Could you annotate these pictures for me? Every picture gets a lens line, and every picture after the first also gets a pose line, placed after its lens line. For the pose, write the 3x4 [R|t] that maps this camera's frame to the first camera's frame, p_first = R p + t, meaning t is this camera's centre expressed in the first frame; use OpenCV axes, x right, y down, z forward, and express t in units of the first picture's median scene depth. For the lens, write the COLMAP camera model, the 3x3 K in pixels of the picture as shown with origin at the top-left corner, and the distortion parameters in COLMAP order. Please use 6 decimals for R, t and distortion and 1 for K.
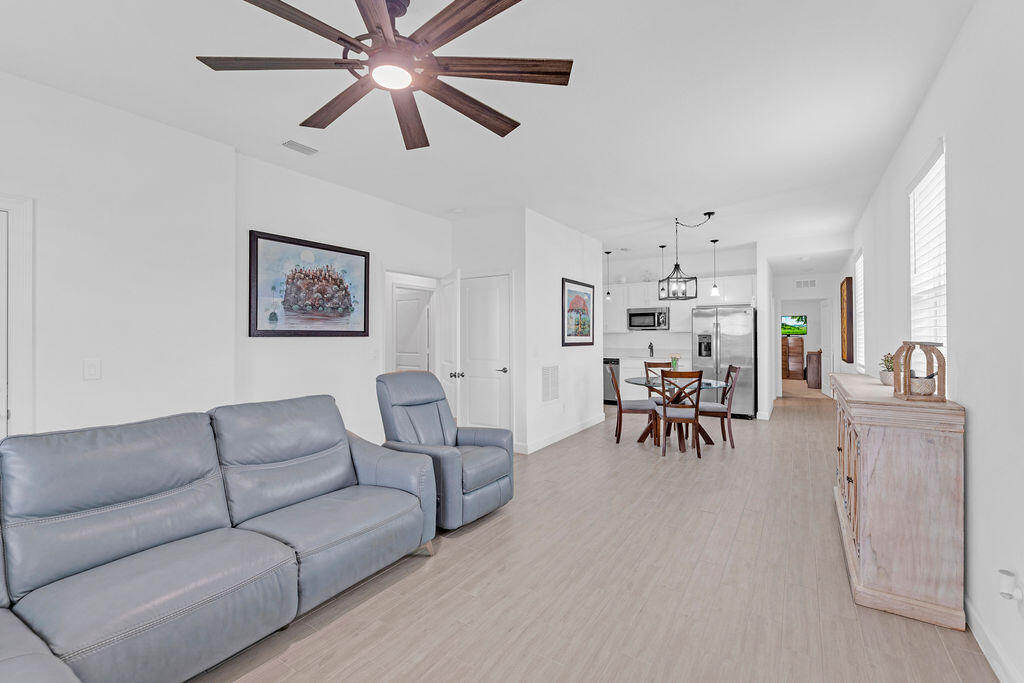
lens RADIAL K [[448.5, 0, 509.7], [0, 448.5, 336.5], [0, 0, 1]] dist [-0.000519, -0.000201]
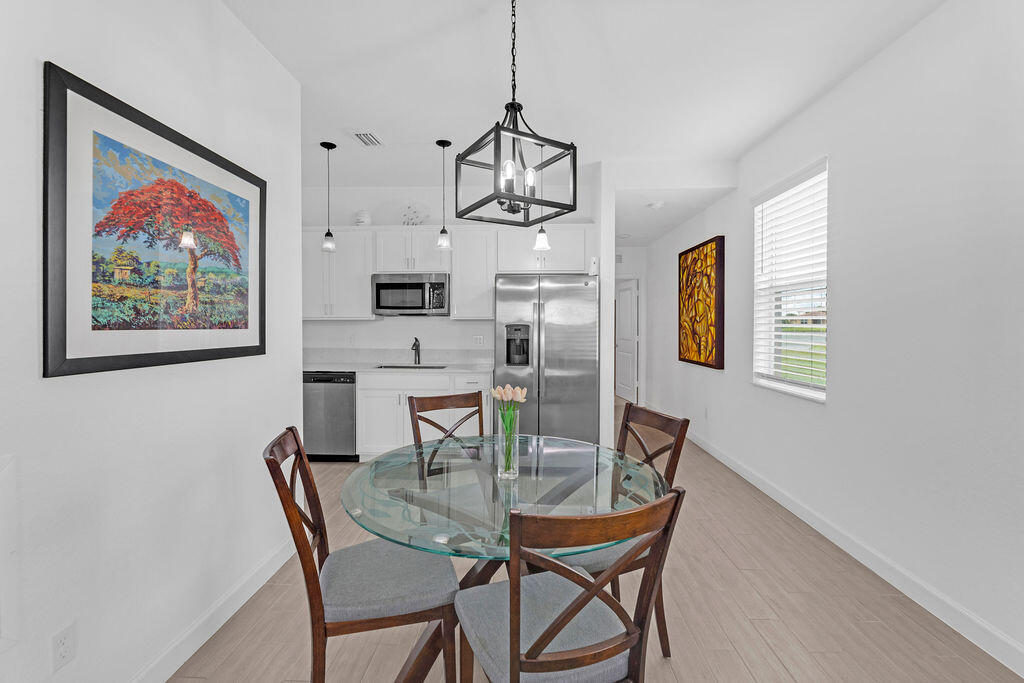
lens RADIAL K [[439.9, 0, 515.4], [0, 439.9, 331.9], [0, 0, 1]] dist [0.000866, 0.000001]
pose [[0.853078, -0.004338, 0.521766, 0.155058], [-0.003673, 0.999891, 0.014319, -0.002793], [-0.521771, -0.014132, 0.852968, 0.537962]]
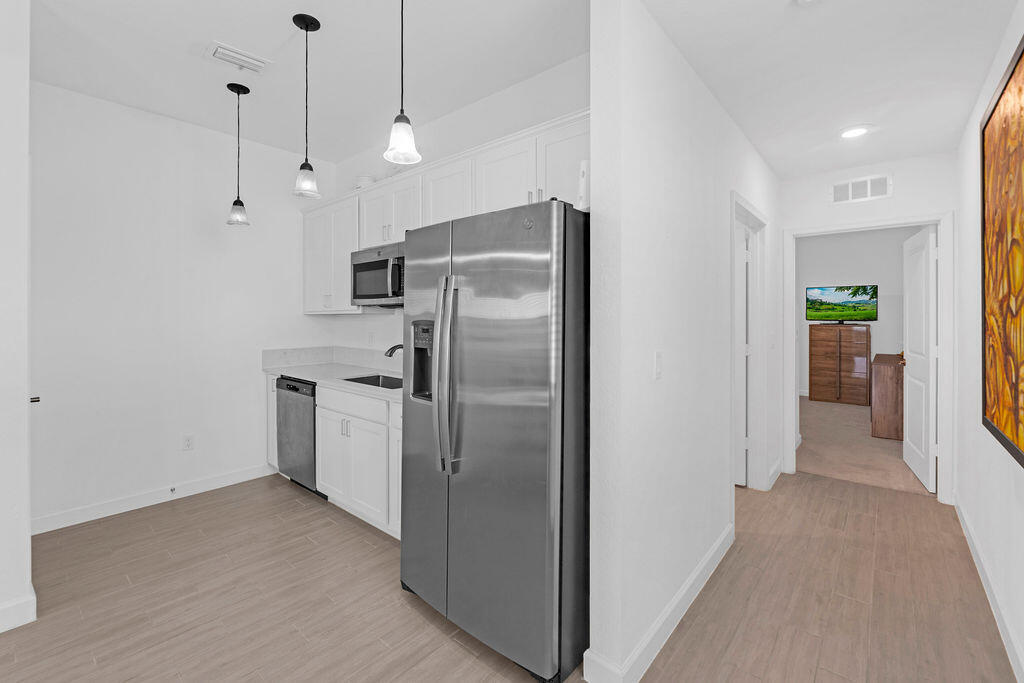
lens RADIAL K [[439.9, 0, 515.4], [0, 439.9, 331.9], [0, 0, 1]] dist [0.000866, 0.000001]
pose [[0.991681, 0.010781, -0.128264, 0.512092], [-0.006813, 0.999486, 0.031331, -0.006028], [0.128536, -0.030197, 0.991245, 0.716891]]
